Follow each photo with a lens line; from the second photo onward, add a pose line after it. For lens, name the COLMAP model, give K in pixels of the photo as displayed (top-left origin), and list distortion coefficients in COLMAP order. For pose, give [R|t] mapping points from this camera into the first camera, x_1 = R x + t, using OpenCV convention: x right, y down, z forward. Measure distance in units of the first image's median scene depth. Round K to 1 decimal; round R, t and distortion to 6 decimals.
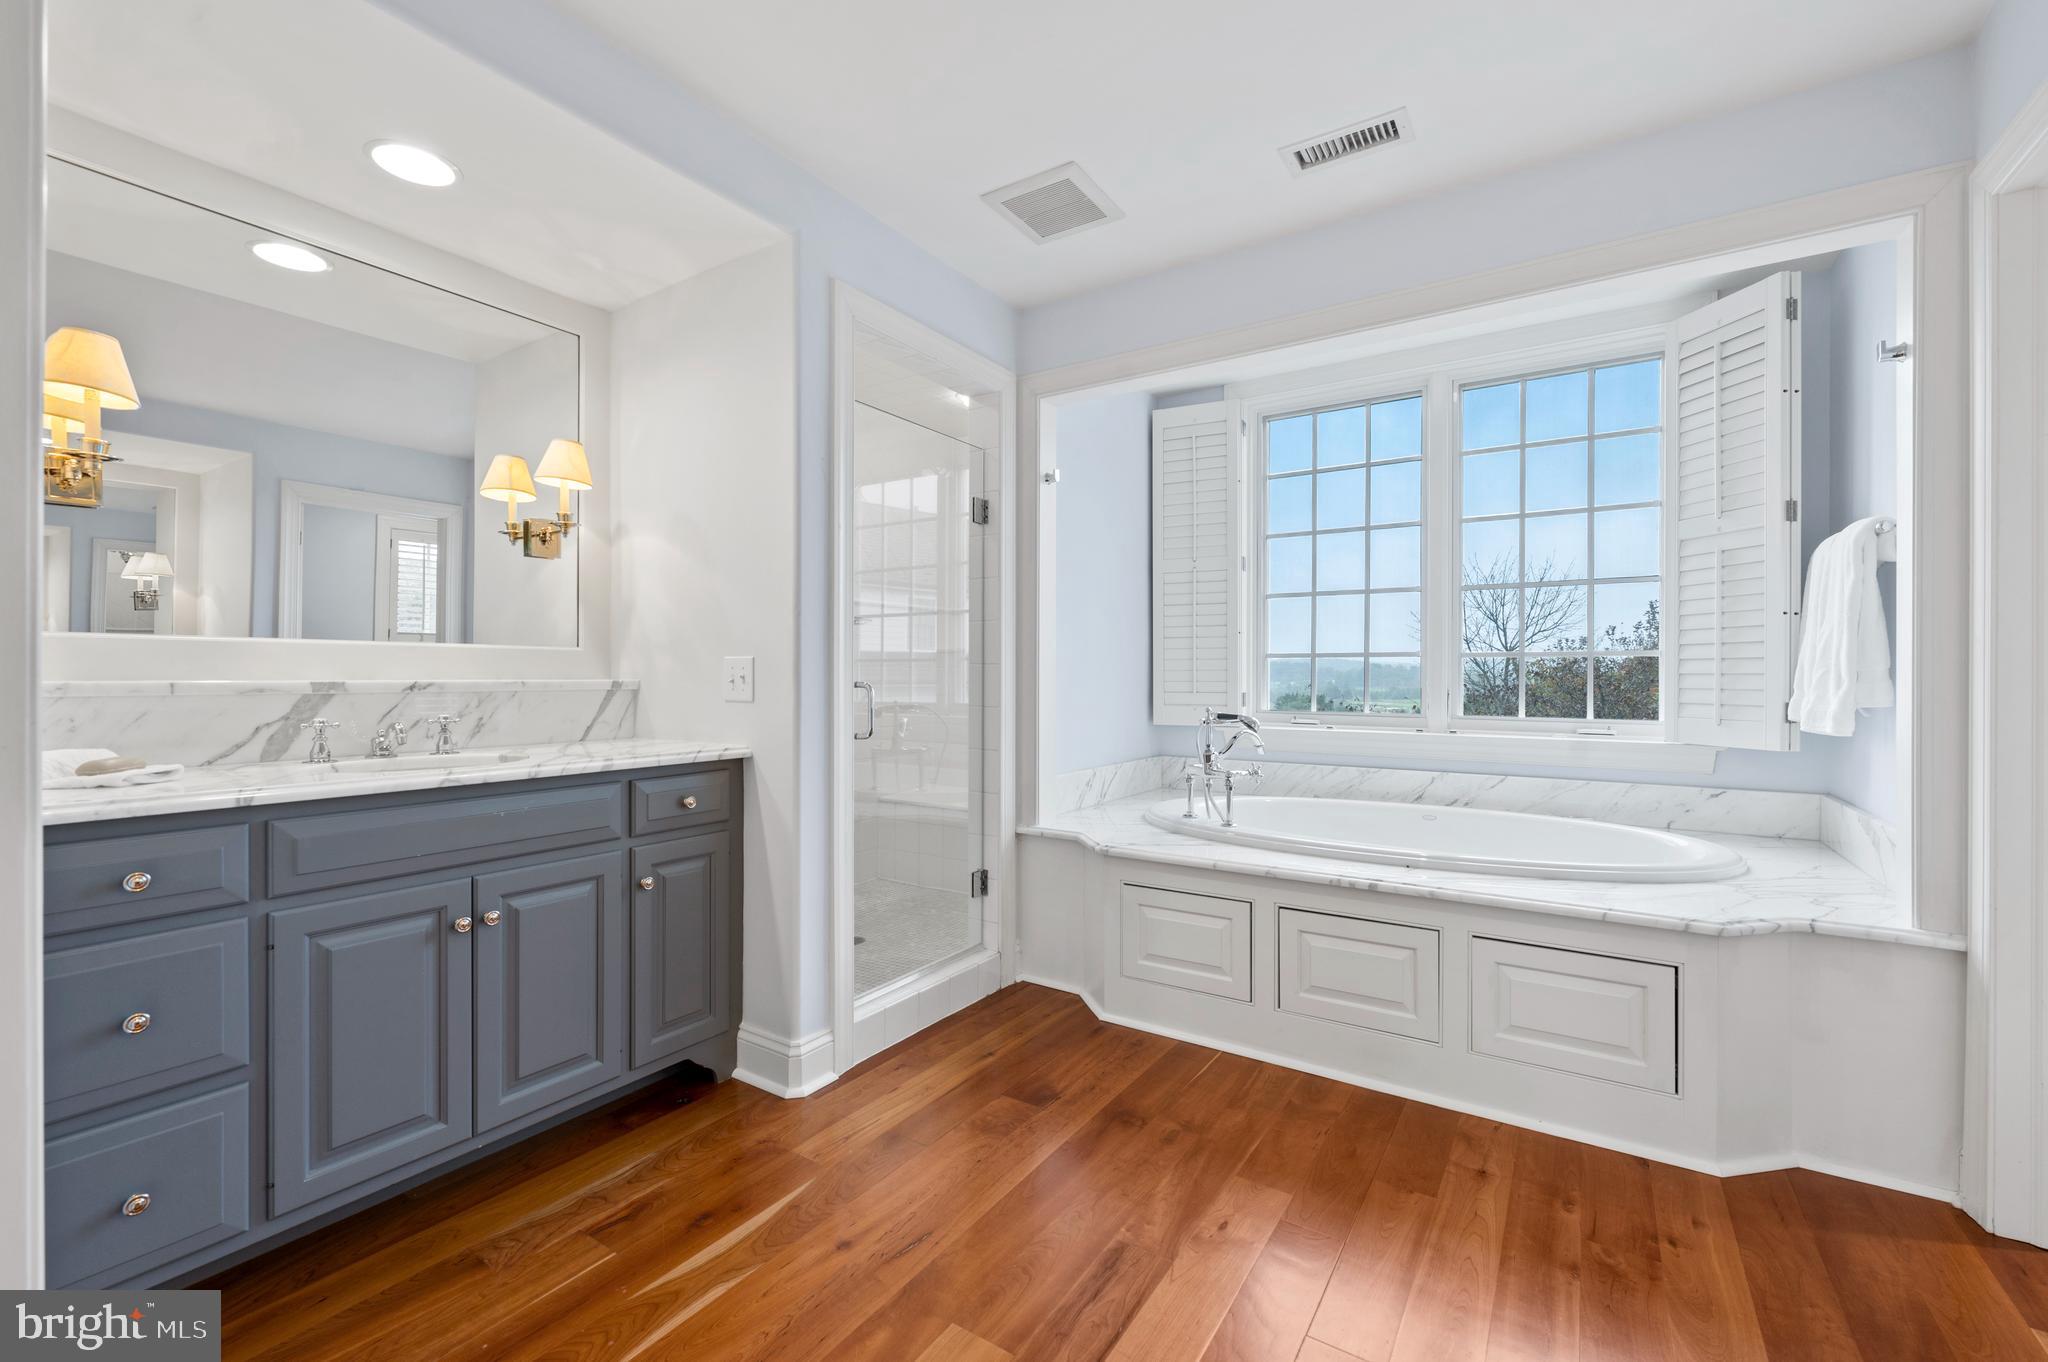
lens RADIAL K [[841.7, 0, 1037.4], [0, 841.7, 675.8], [0, 0, 1]] dist [-0.002396, 0.001472]
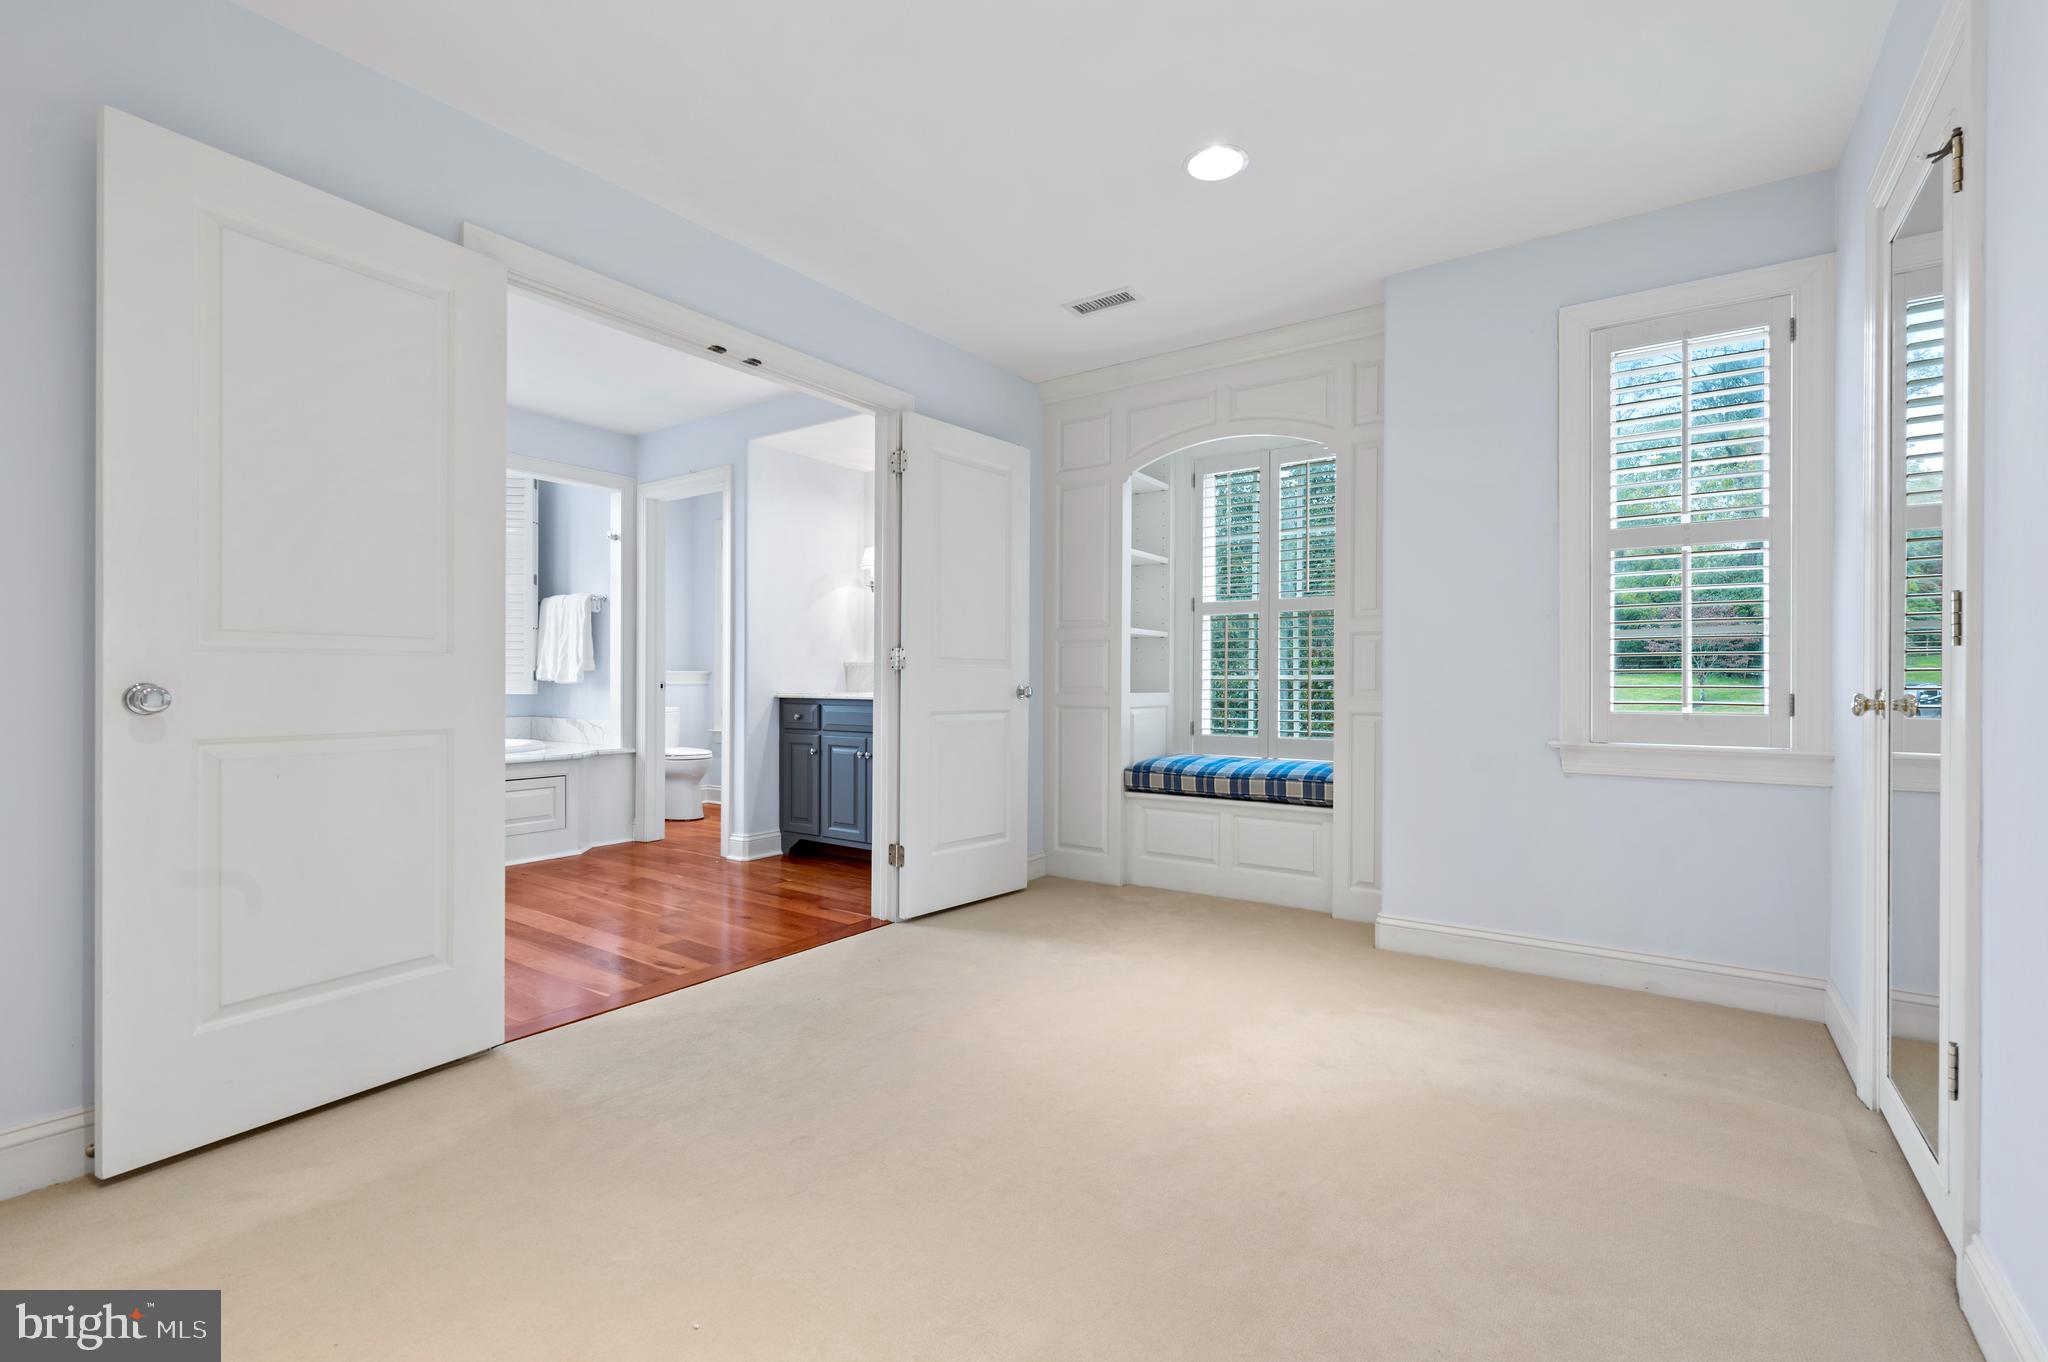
lens RADIAL K [[841.7, 0, 1024.0], [0, 841.7, 681.3], [0, 0, 1]] dist [-0.002396, 0.001472]
pose [[0.019030, -0.002713, 0.999815, -1.376417], [-0.002251, 0.999994, 0.002756, 0.056123], [-0.999816, -0.002304, 0.019024, -0.304902]]
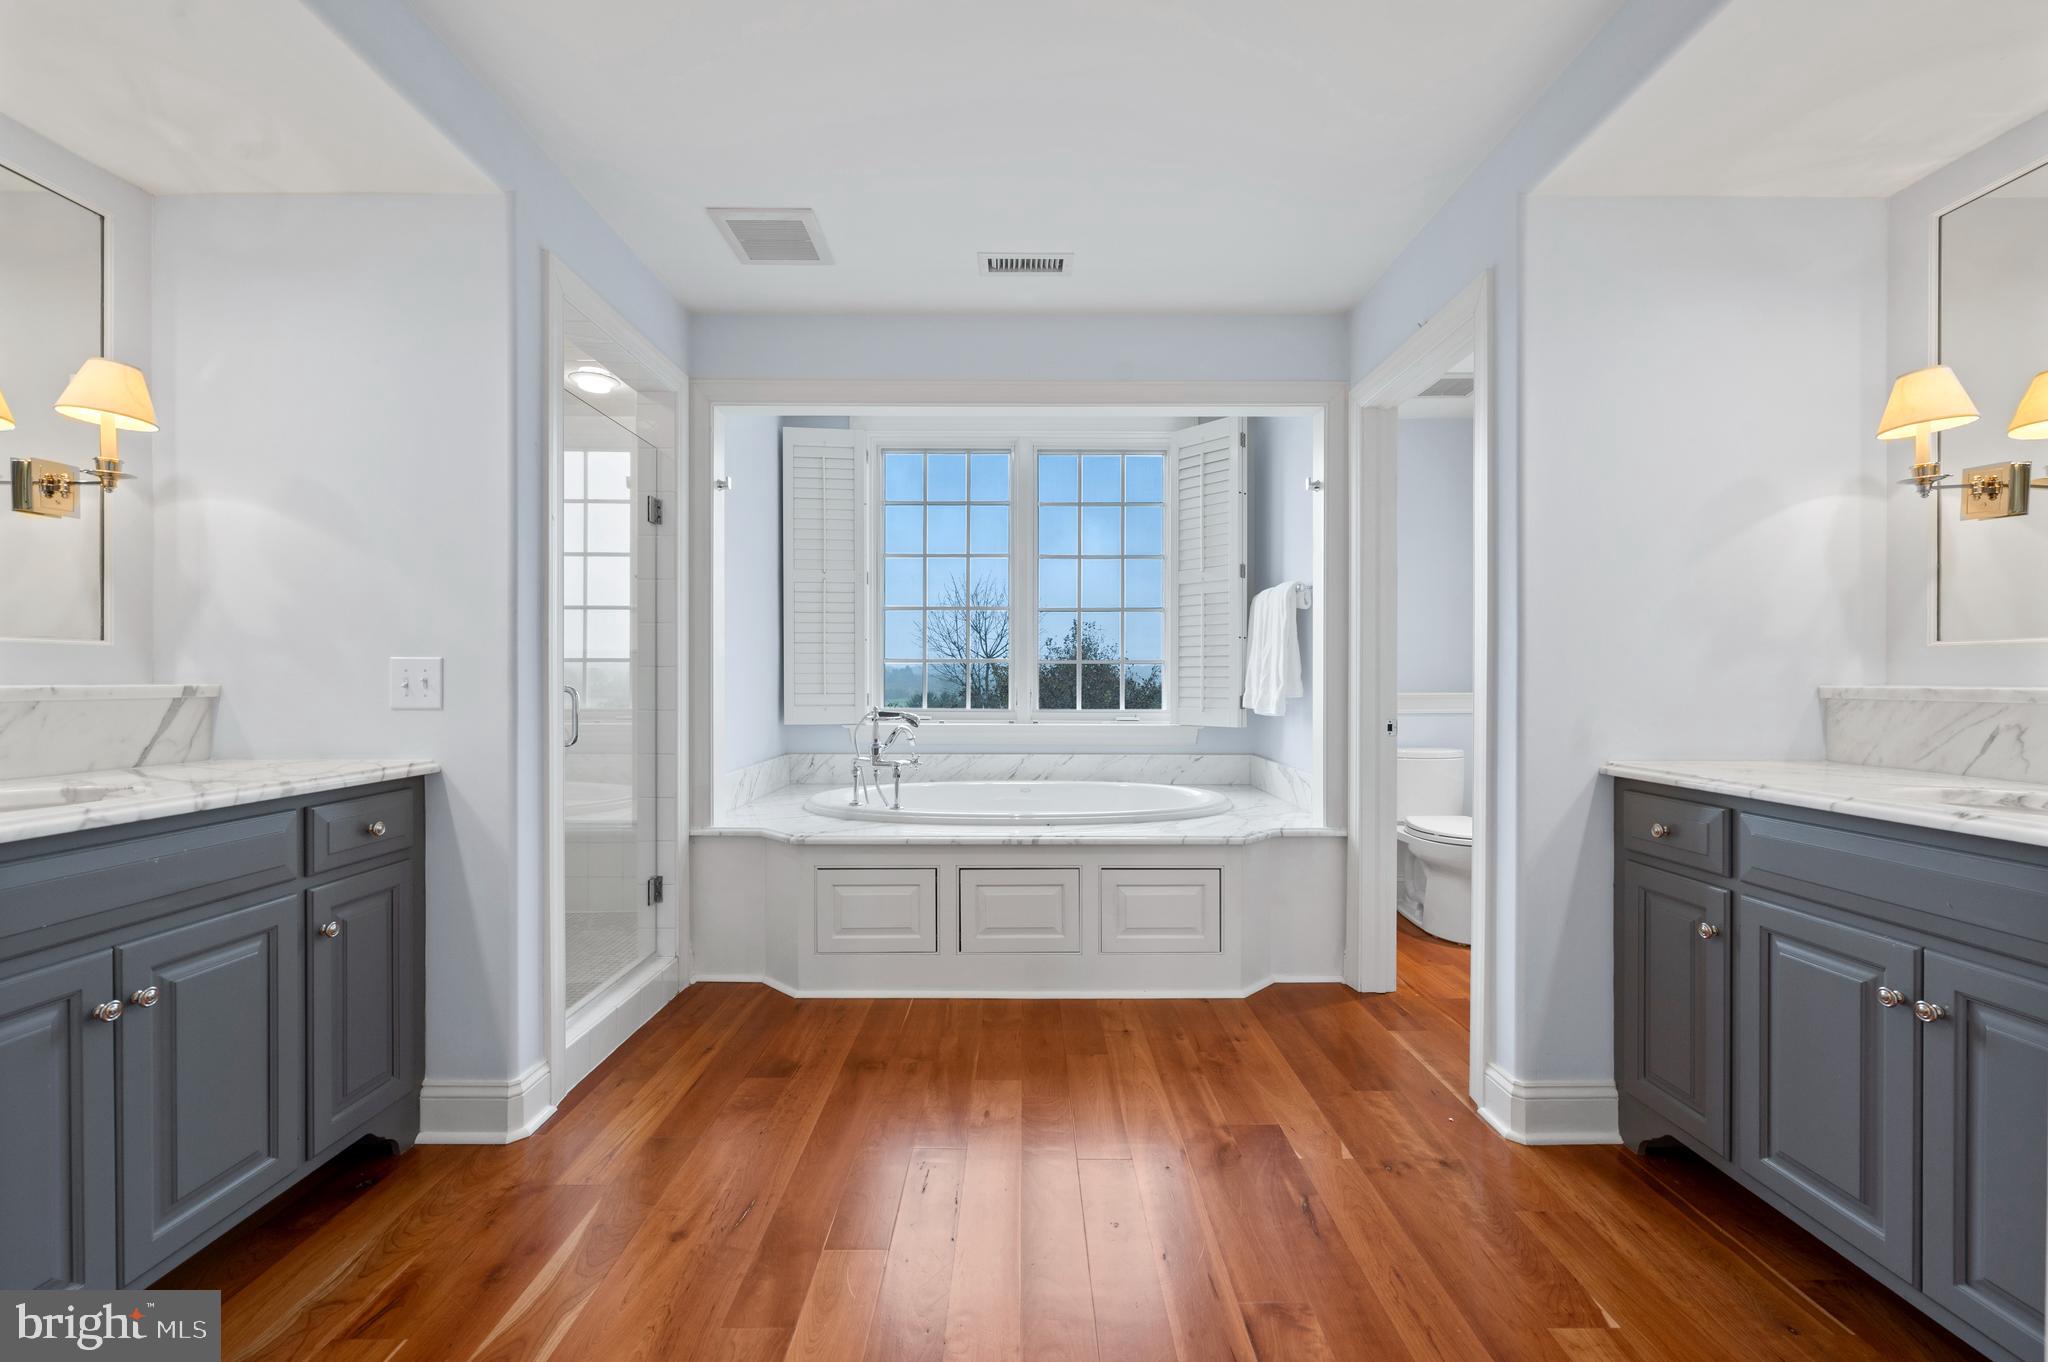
lens RADIAL K [[819.1, 0, 1026.1], [0, 819.1, 680.3], [0, 0, 1]] dist [-0.003513, 0.001221]
pose [[0.837157, -0.002182, 0.546958, -0.296956], [0.000489, 0.999995, 0.003242, -0.001296], [-0.546962, -0.002447, 0.837154, -0.044366]]
